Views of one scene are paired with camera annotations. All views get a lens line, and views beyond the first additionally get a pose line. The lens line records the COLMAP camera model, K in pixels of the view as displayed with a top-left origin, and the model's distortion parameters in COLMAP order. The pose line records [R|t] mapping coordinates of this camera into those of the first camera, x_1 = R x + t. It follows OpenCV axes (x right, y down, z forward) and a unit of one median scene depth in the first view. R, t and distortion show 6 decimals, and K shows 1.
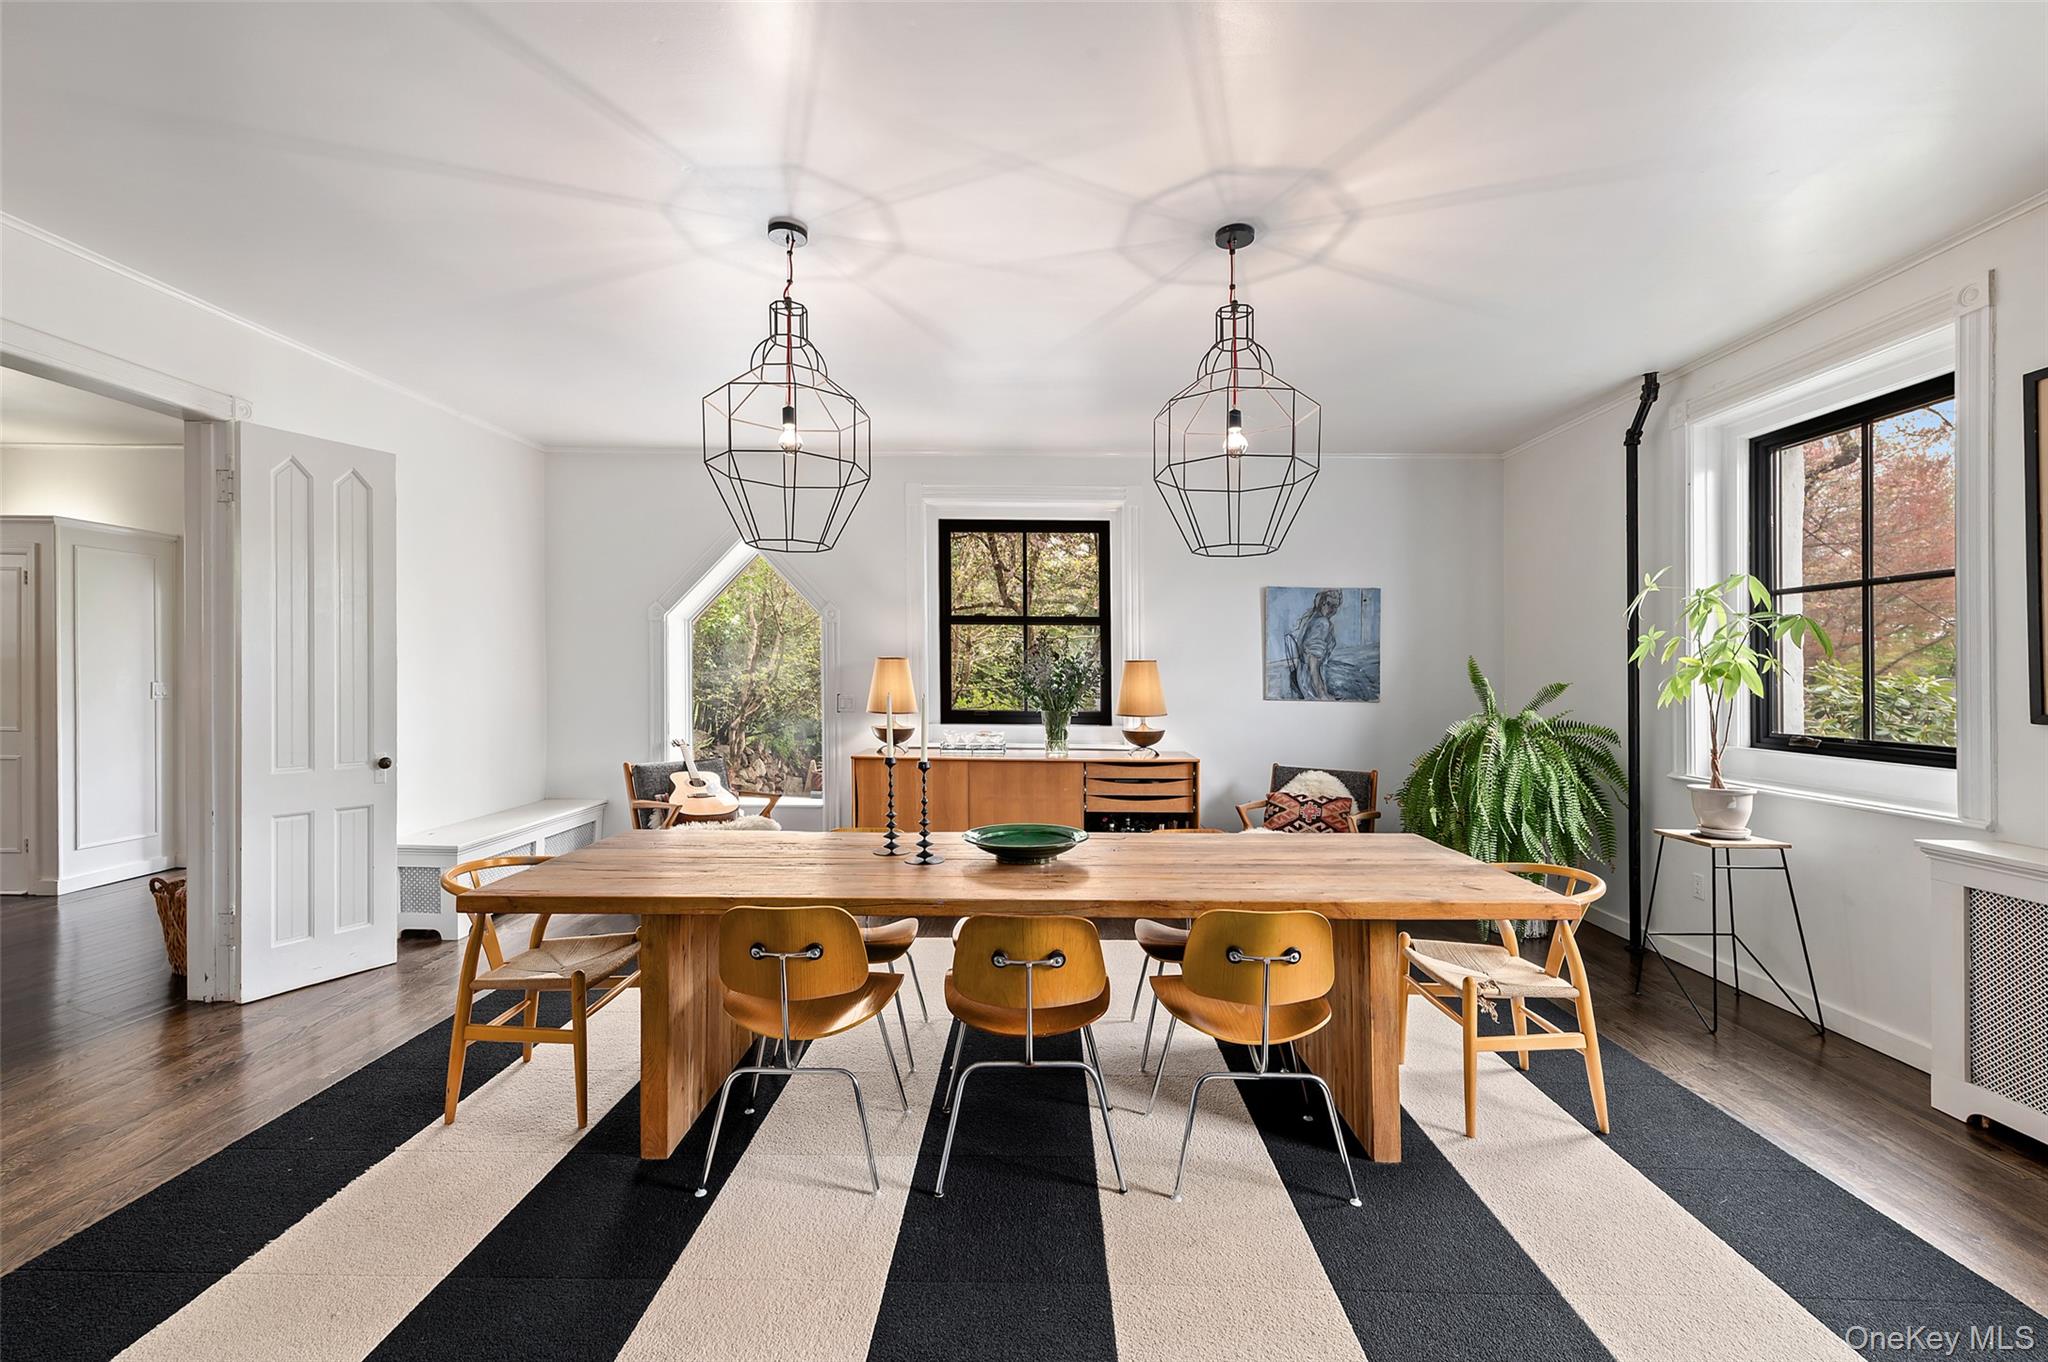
lens RADIAL K [[838.2, 0, 1016.8], [0, 838.2, 680.1], [0, 0, 1]] dist [0.008145, -0.000395]
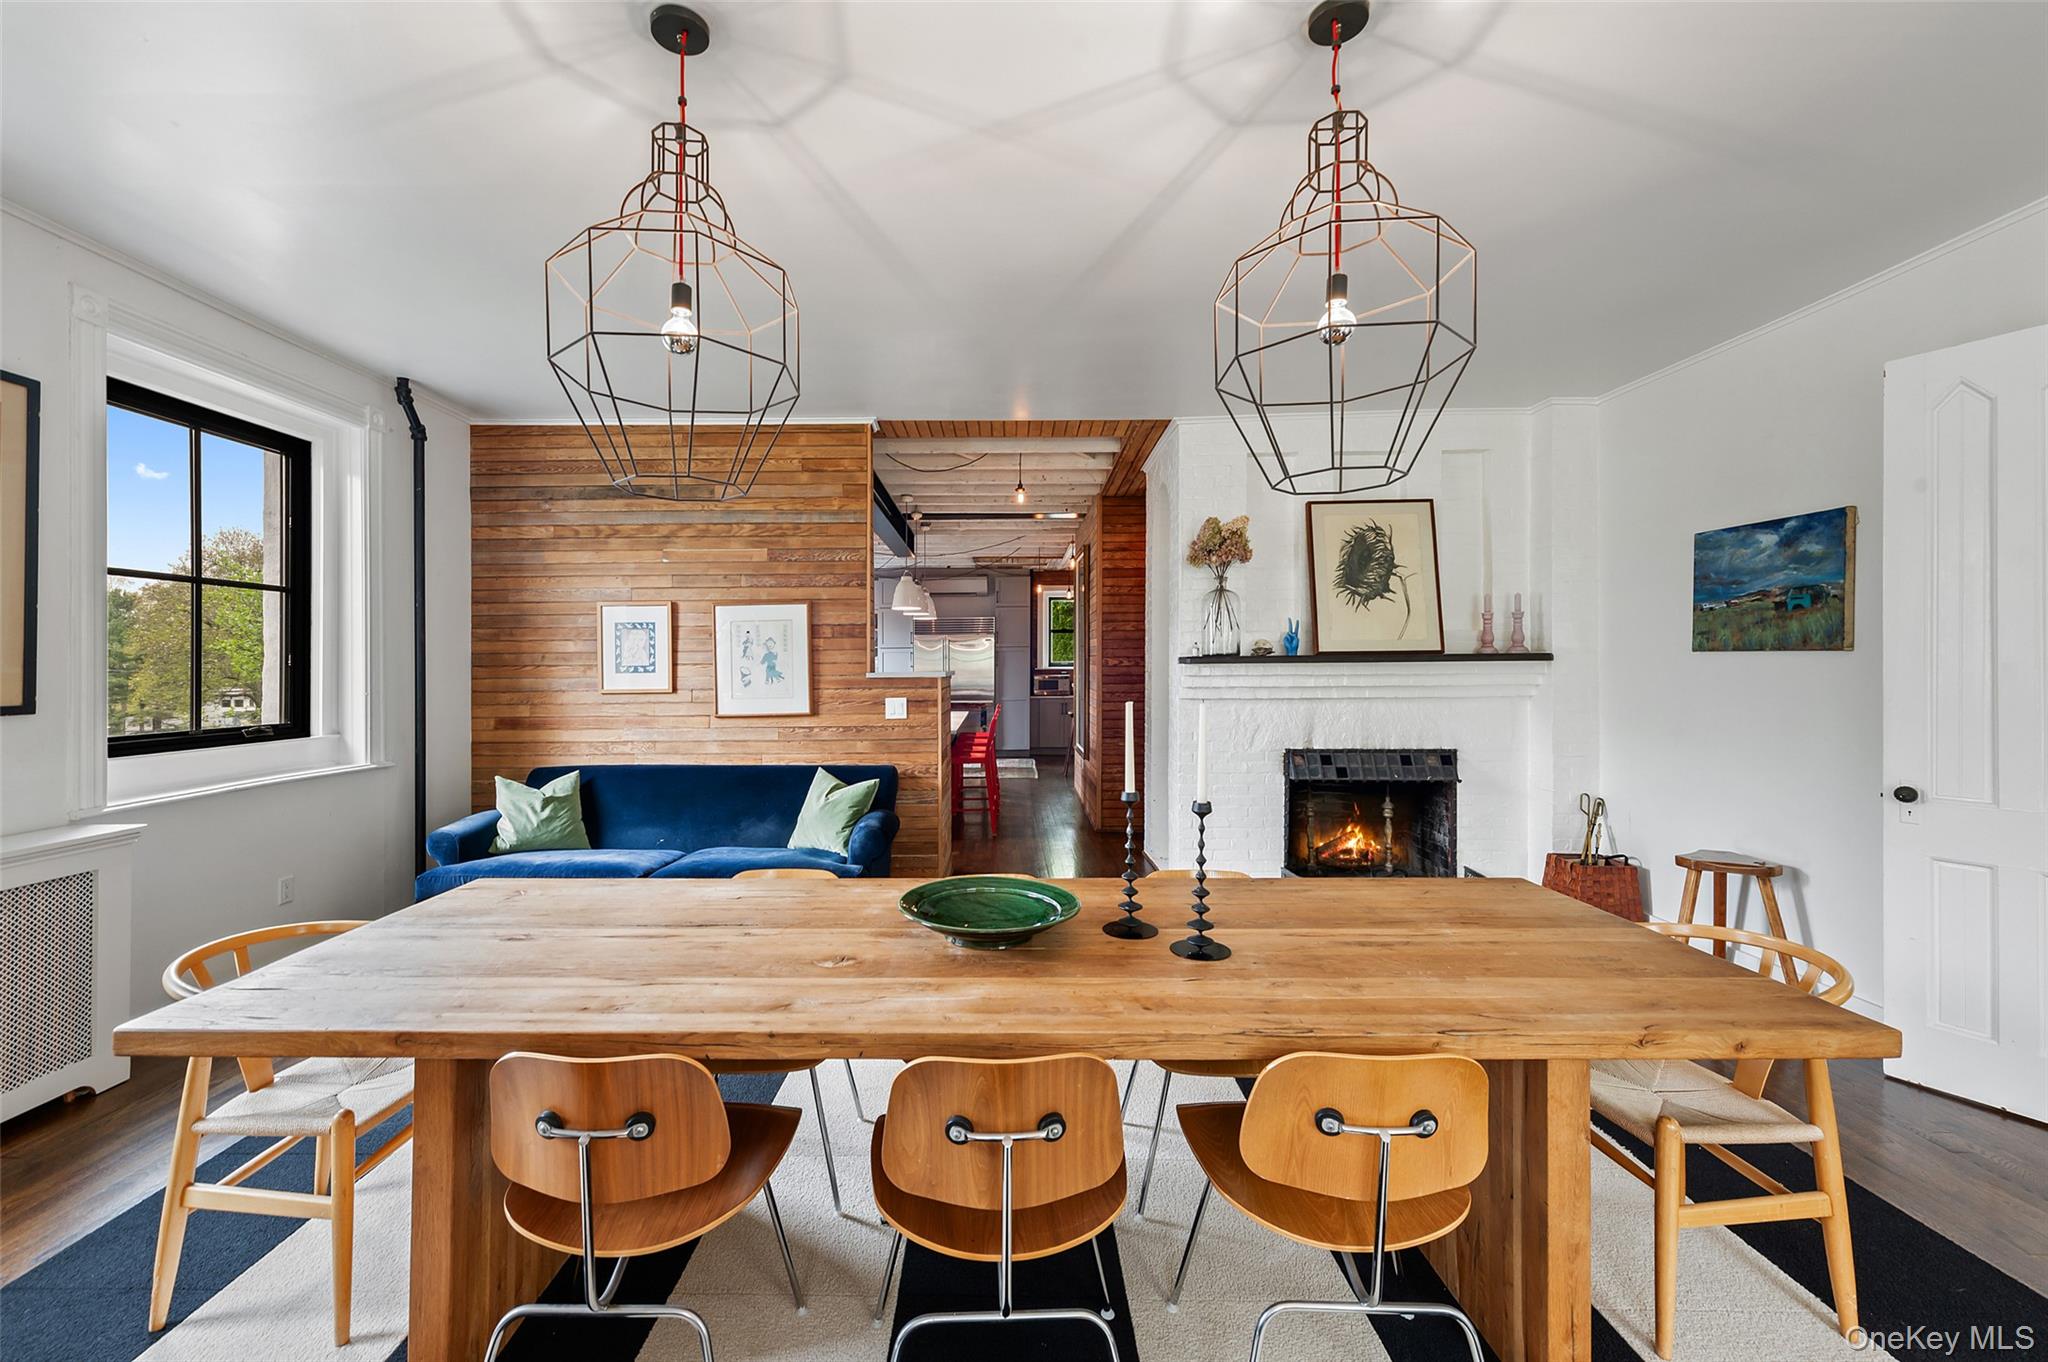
lens RADIAL K [[811.1, 0, 994.6], [0, 811.1, 661.9], [0, 0, 1]] dist [0.018371, -0.009436]
pose [[-0.999924, -0.001273, -0.012246, 0.005878], [-0.001275, 0.999999, 0.000174, -0.007349], [0.012246, 0.000189, -0.999925, 0.904741]]
